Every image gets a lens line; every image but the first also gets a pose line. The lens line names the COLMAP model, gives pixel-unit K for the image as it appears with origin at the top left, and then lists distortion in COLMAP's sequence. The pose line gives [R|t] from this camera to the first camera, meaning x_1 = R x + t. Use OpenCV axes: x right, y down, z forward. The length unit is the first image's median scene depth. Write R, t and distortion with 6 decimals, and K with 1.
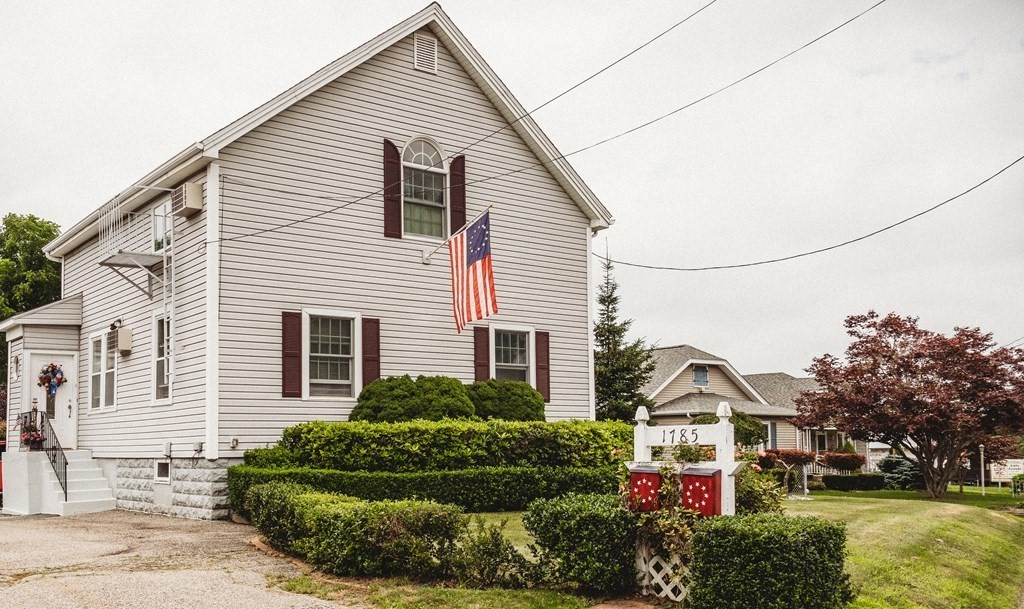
lens RADIAL K [[971.4, 0, 419.0], [0, 971.4, 380.7], [0, 0, 1]] dist [0.010120, 0.000000]
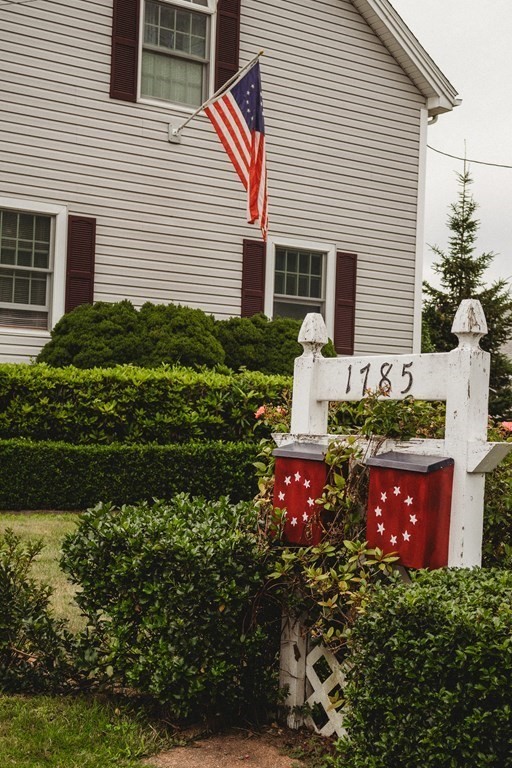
lens RADIAL K [[1152.3, 0, 259.0], [0, 1152.3, 381.2], [0, 0, 1]] dist [-0.003693, 0.000000]
pose [[0.998952, 0.044040, -0.012491, 0.110878], [-0.043574, 0.998424, 0.035363, 0.021000], [0.014028, -0.034782, 0.999296, 0.240394]]
